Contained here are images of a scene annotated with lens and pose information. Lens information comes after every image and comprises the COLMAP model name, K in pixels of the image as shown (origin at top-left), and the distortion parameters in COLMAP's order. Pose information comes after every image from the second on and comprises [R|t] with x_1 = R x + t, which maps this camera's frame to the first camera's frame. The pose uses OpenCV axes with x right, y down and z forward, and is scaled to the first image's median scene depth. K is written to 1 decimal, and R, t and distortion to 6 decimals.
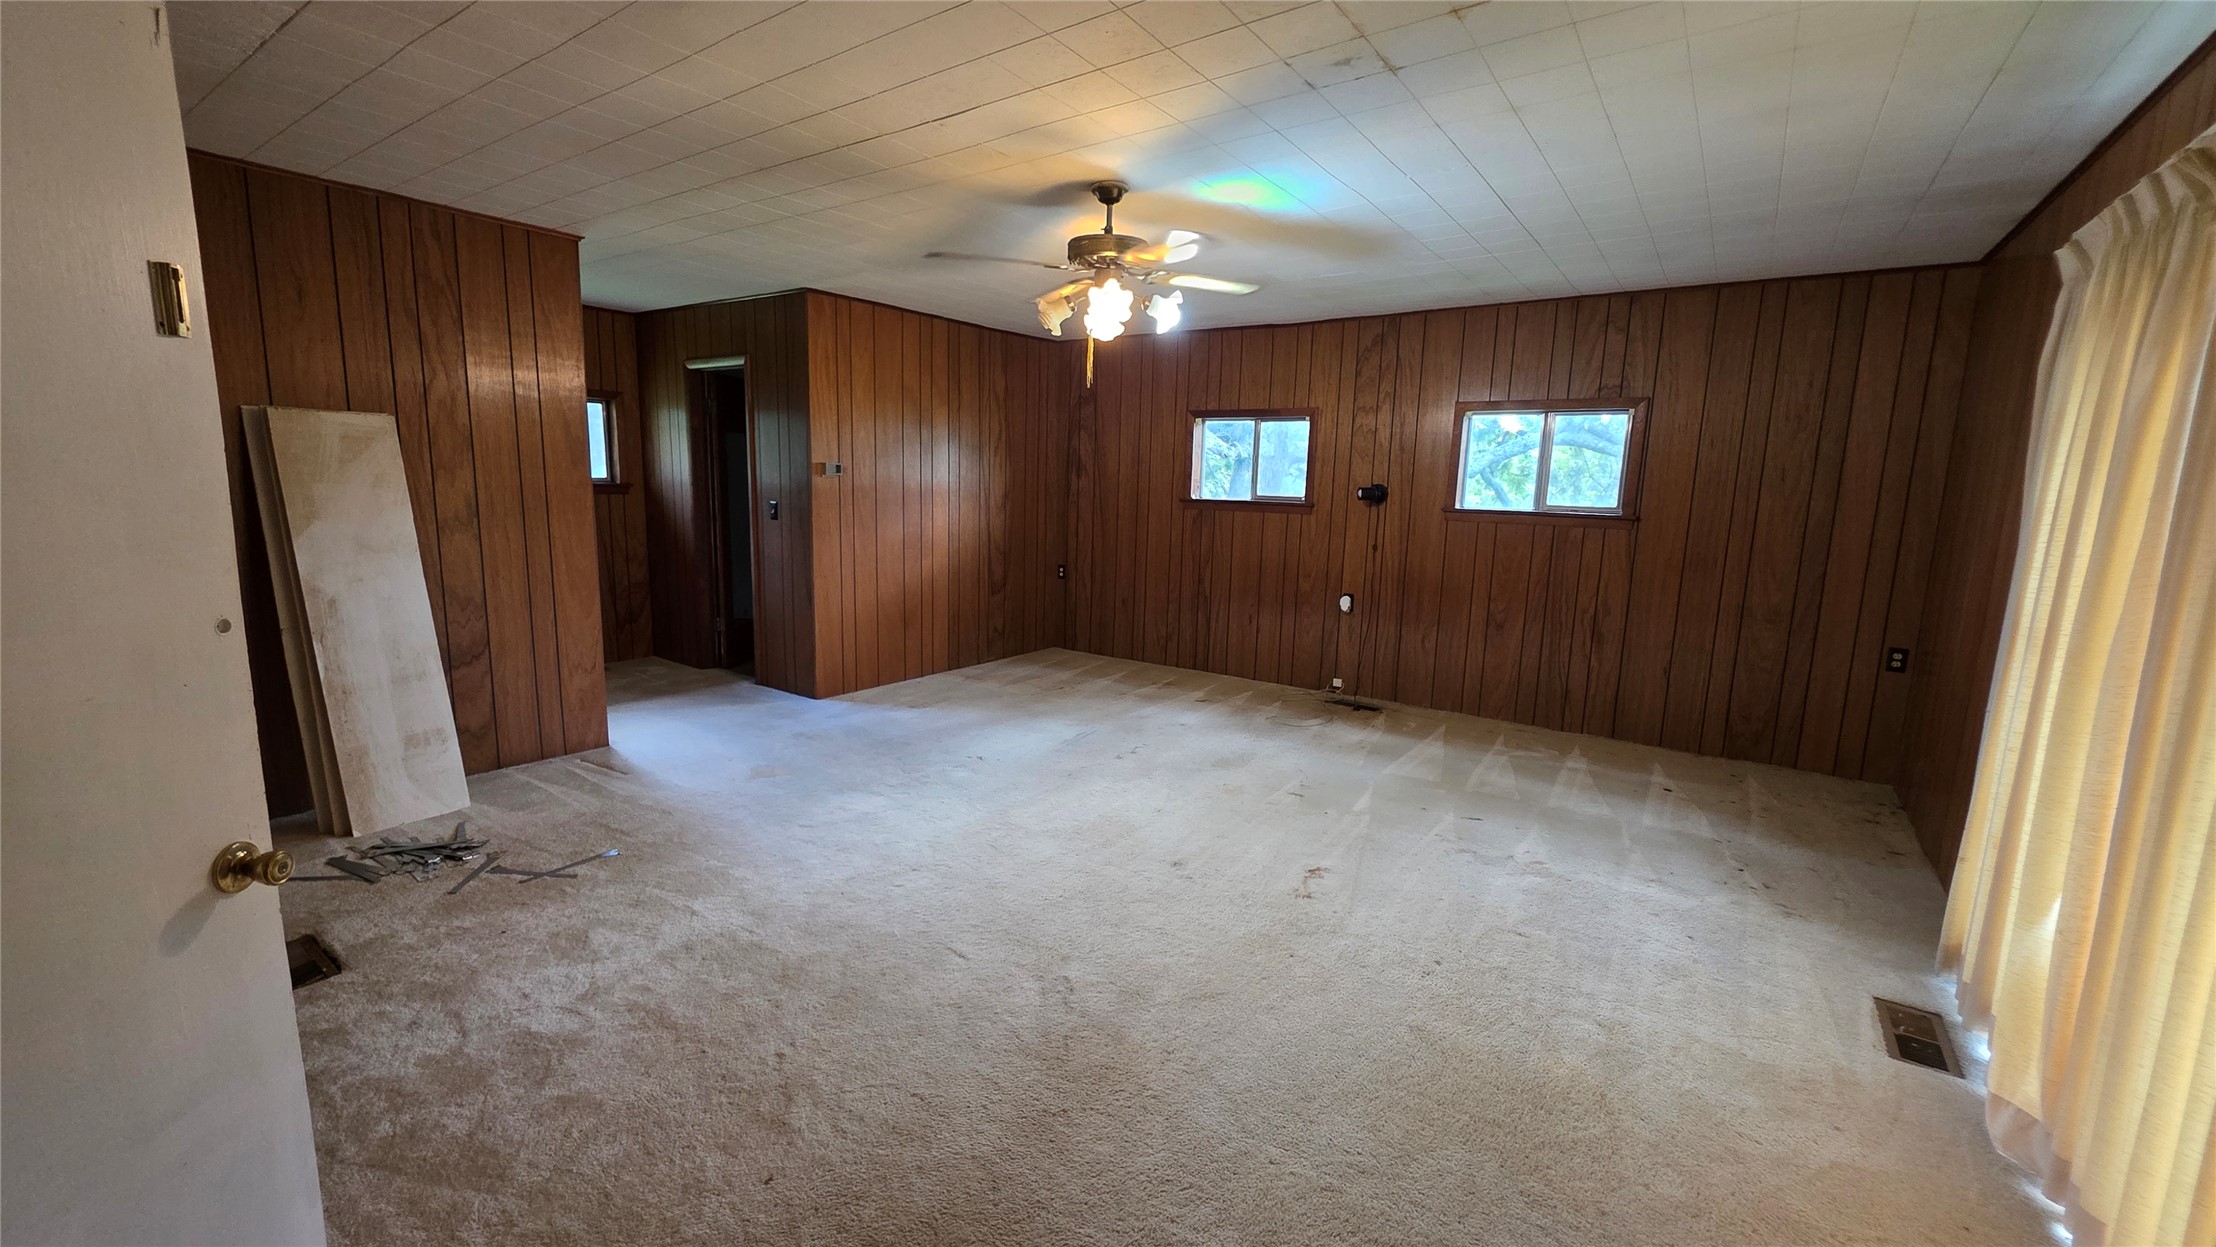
lens RADIAL K [[885.1, 0, 1104.6], [0, 885.1, 619.8], [0, 0, 1]] dist [0.000363, 0.000040]
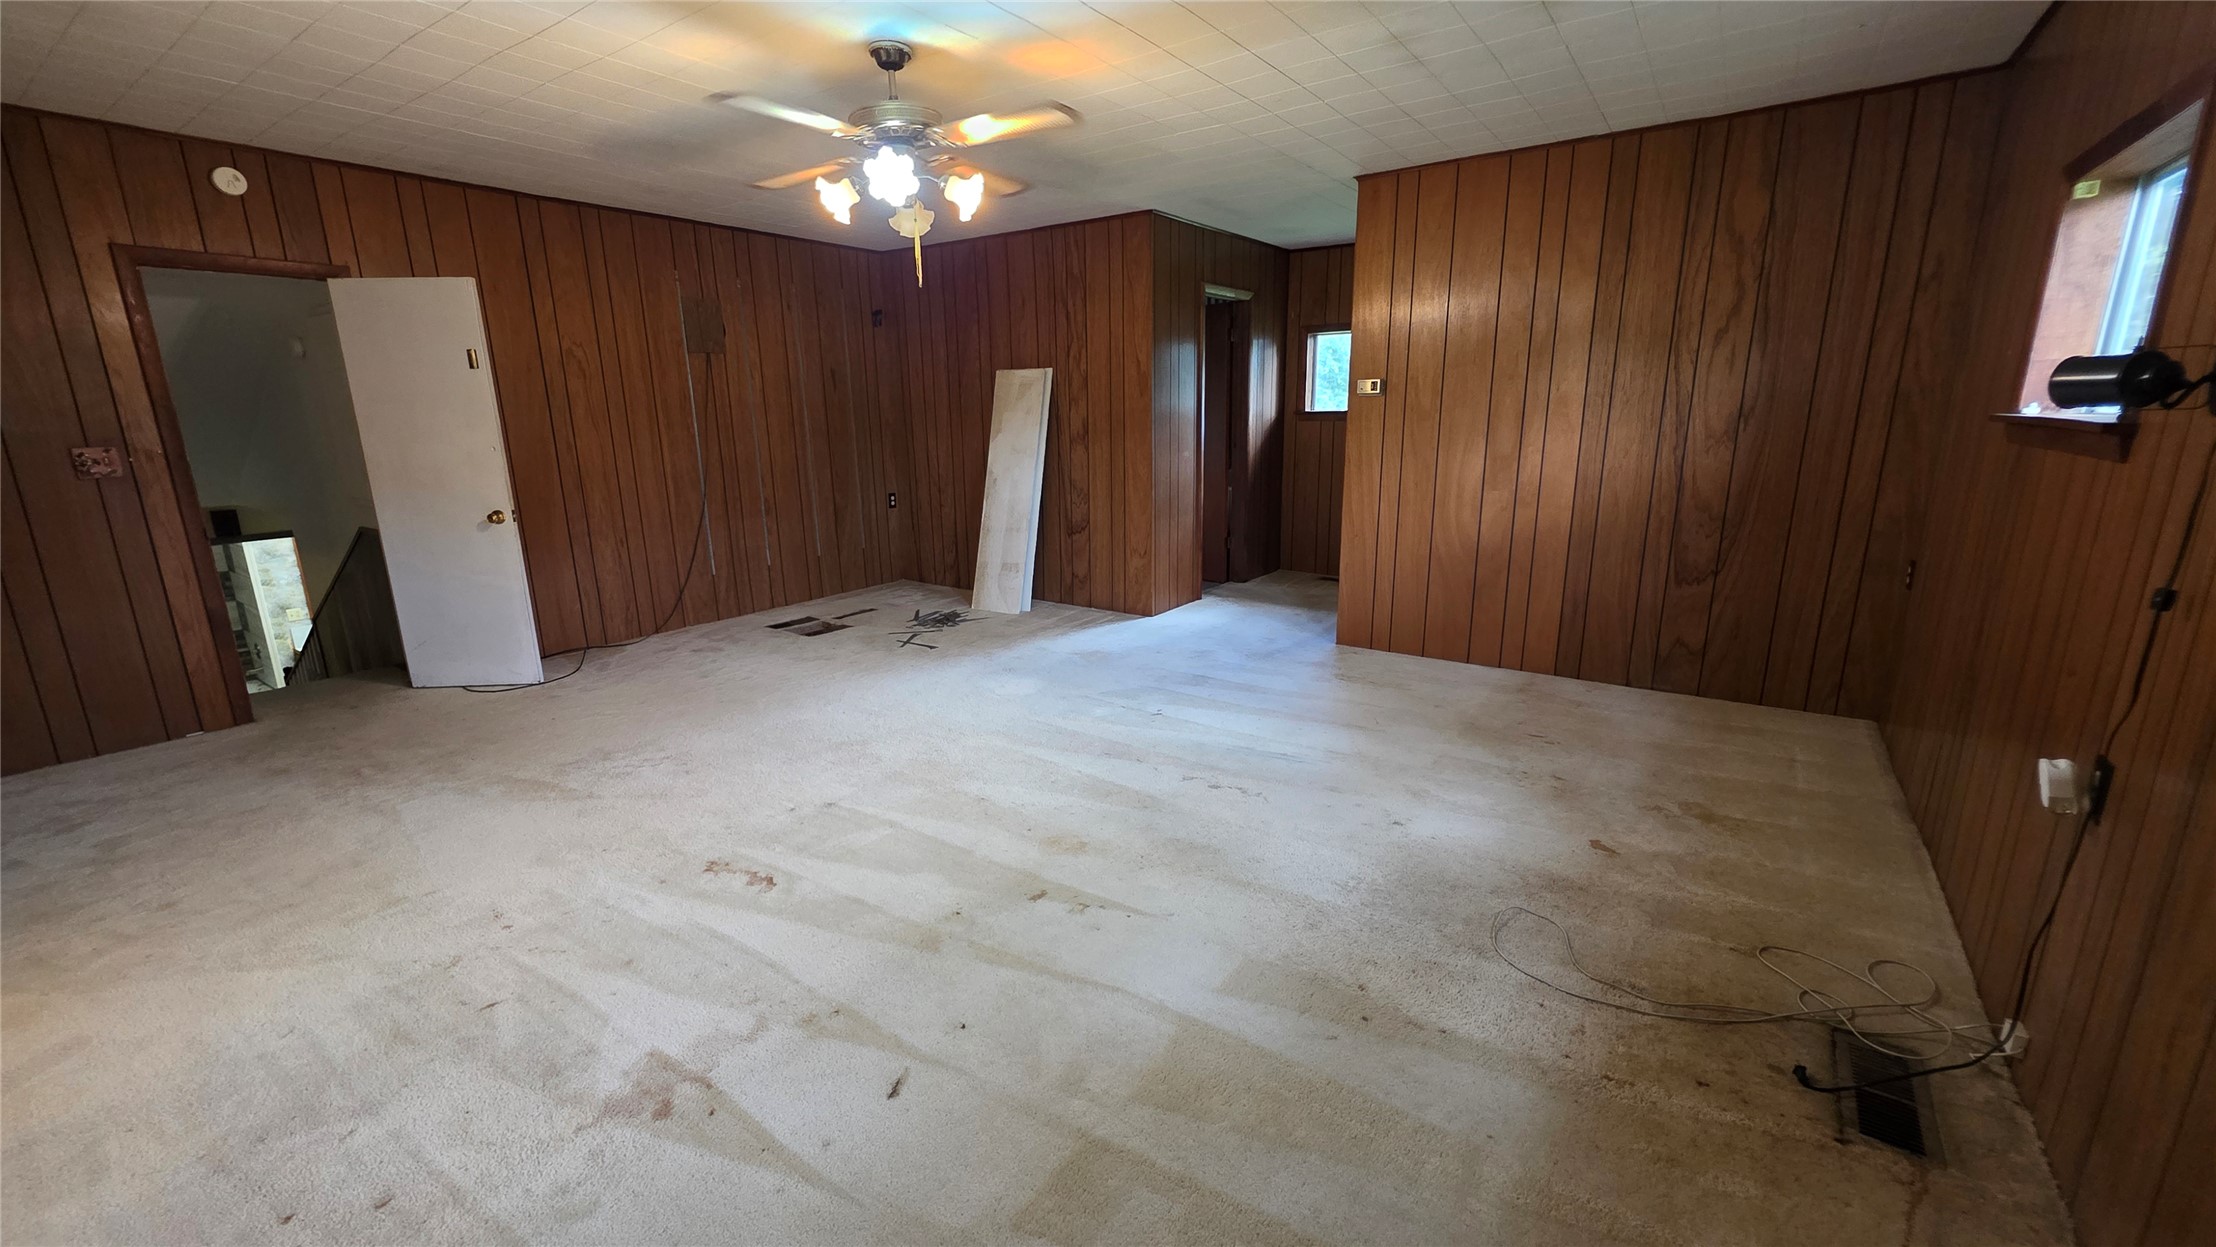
lens RADIAL K [[885.1, 0, 1104.6], [0, 885.1, 619.8], [0, 0, 1]] dist [0.000363, 0.000040]
pose [[0.000944, 0.207324, -0.978272, 0.617263], [-0.144306, 0.968061, 0.205021, -0.095431], [0.989533, 0.140977, 0.030832, 0.795007]]
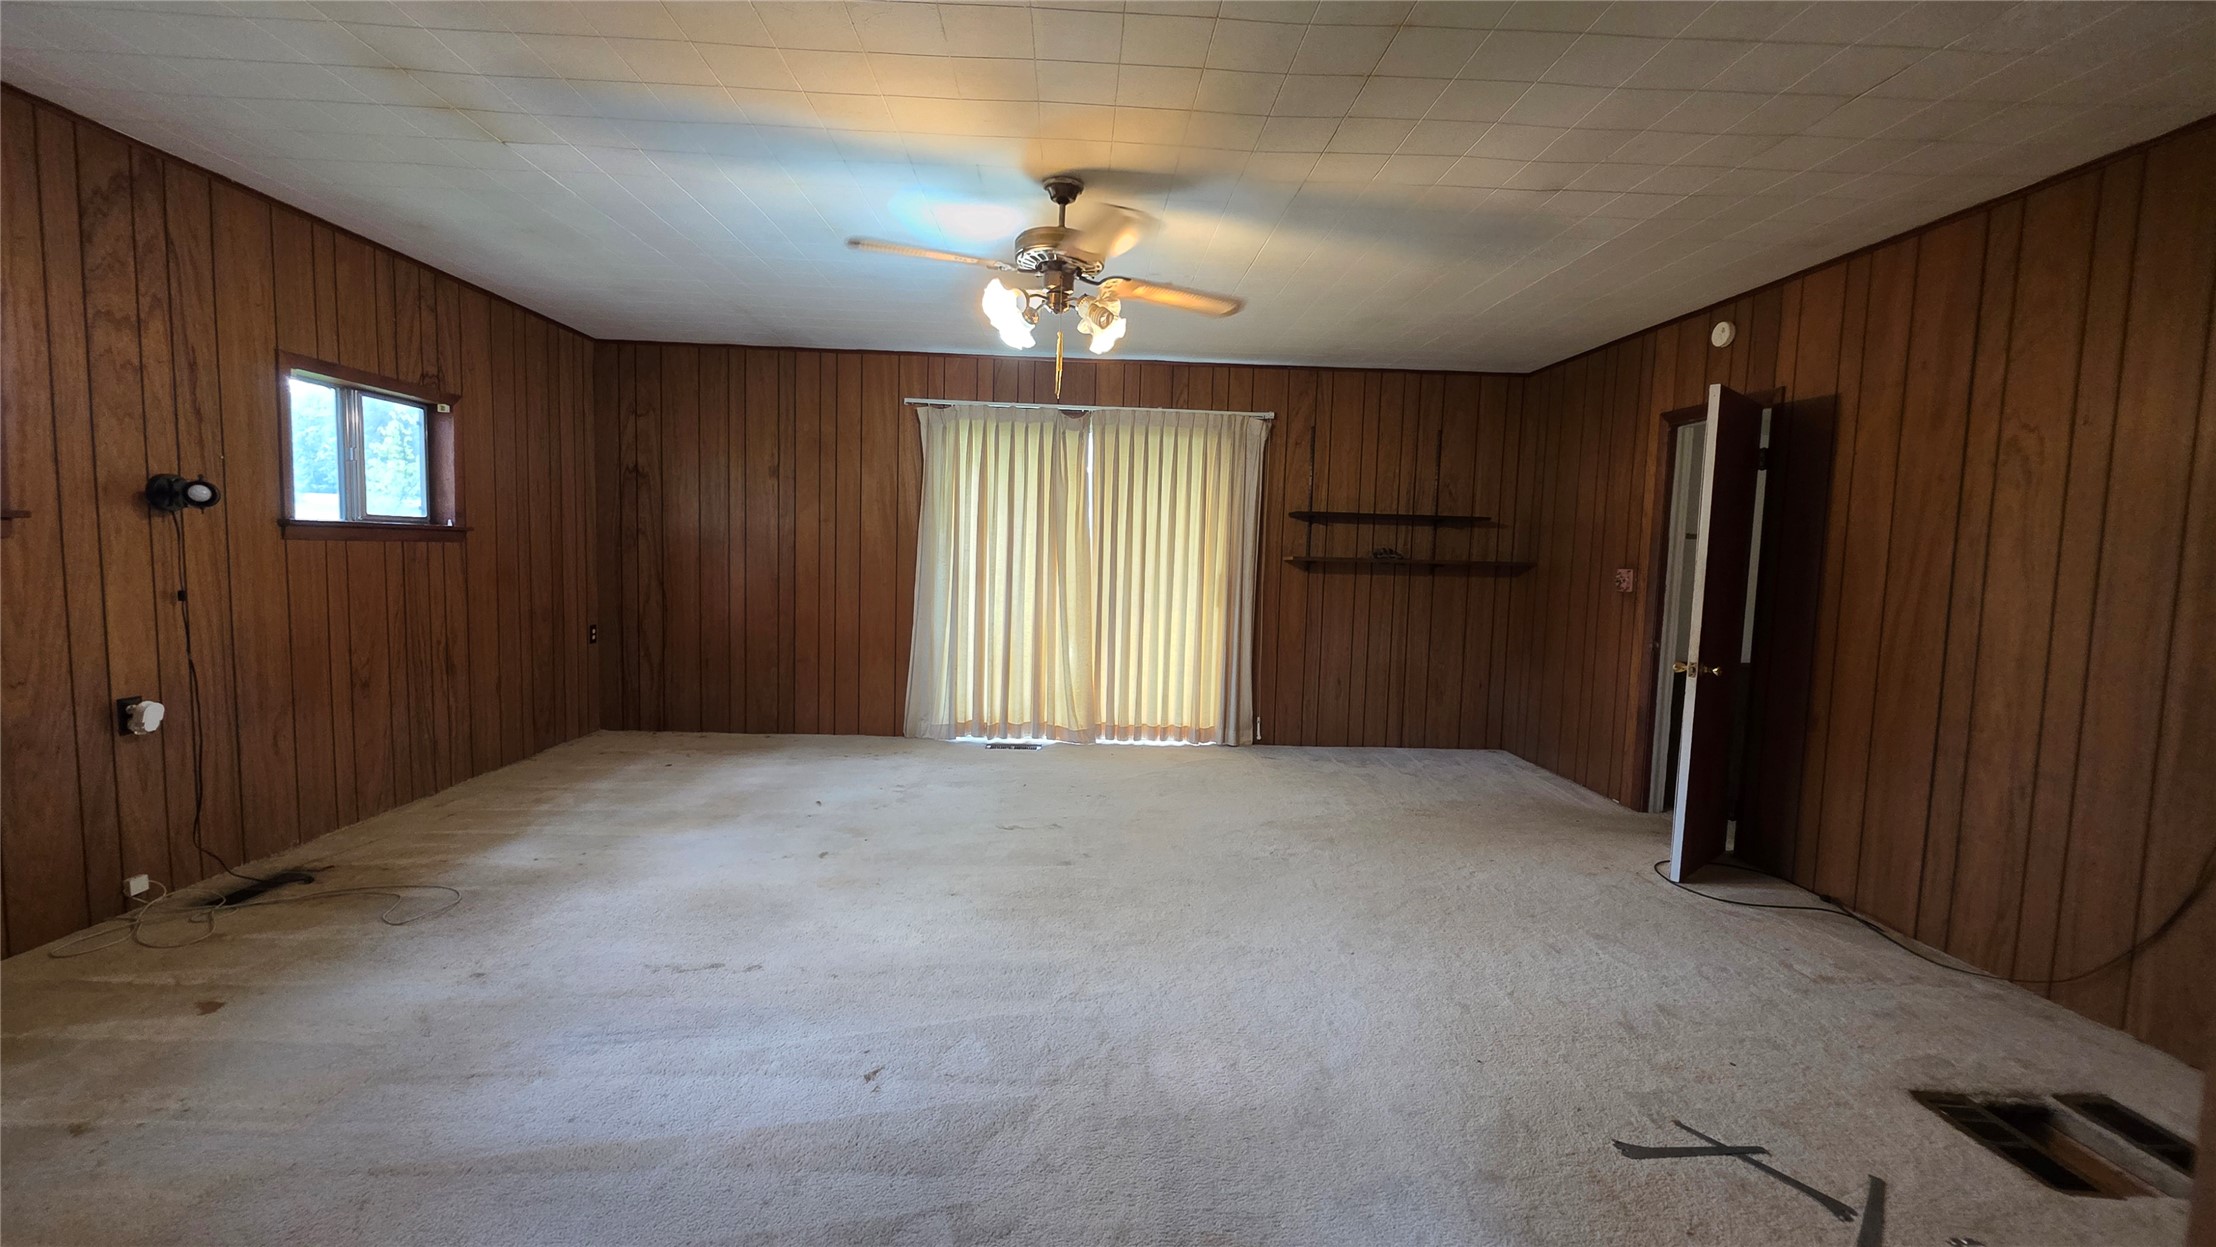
lens RADIAL K [[885.1, 0, 1104.6], [0, 885.1, 619.8], [0, 0, 1]] dist [0.000363, 0.000040]
pose [[-0.608970, -0.106416, 0.786022, -0.491266], [0.081116, 0.977409, 0.195172, -0.142517], [-0.789034, 0.182612, -0.586581, 0.994245]]
